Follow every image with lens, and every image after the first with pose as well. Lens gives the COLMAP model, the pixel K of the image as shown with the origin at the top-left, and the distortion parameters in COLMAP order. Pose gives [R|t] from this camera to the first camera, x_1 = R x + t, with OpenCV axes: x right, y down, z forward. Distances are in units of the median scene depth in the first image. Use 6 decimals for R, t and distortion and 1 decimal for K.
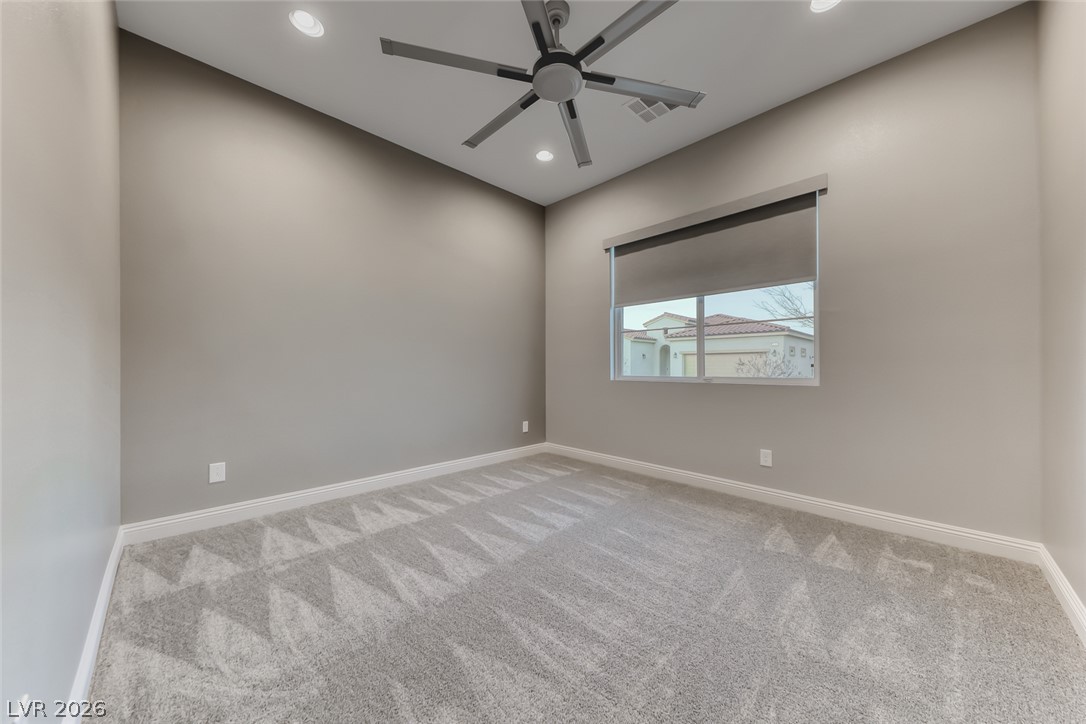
lens RADIAL K [[382.1, 0, 538.6], [0, 382.1, 364.6], [0, 0, 1]] dist [0.001754, -0.002767]
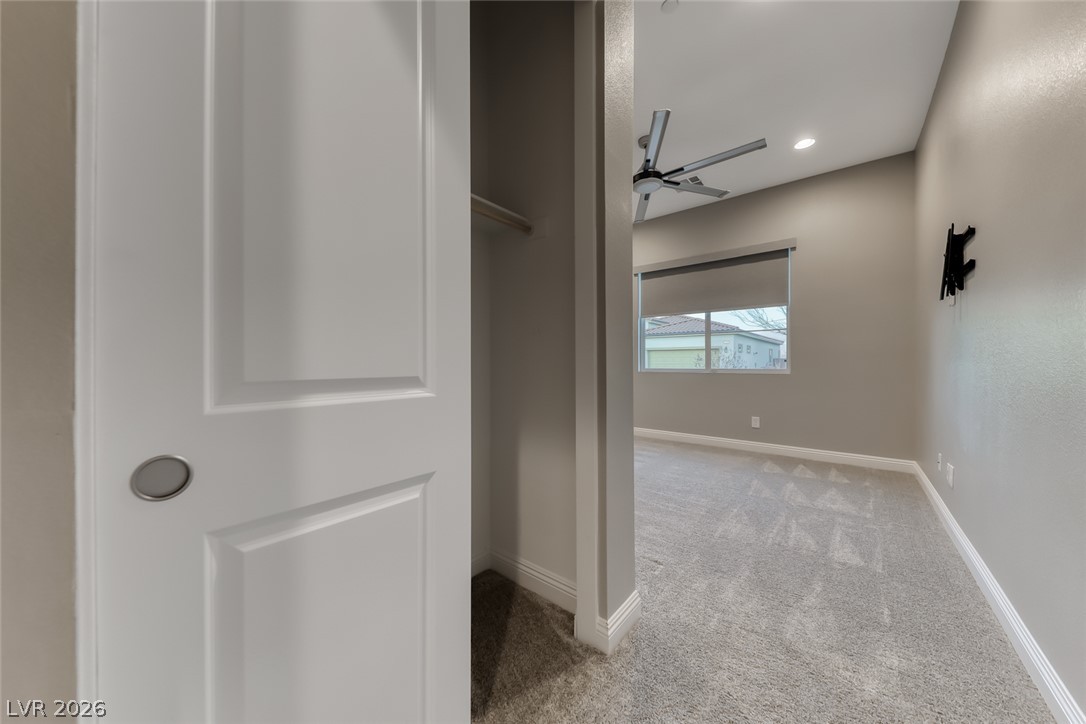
lens RADIAL K [[366.9, 0, 543.0], [0, 366.9, 362.0], [0, 0, 1]] dist [0.000586, -0.000075]
pose [[0.994732, -0.001678, 0.102496, -0.418614], [0.001132, 0.999985, 0.005387, -0.001564], [-0.102504, -0.005243, 0.994719, -0.380290]]
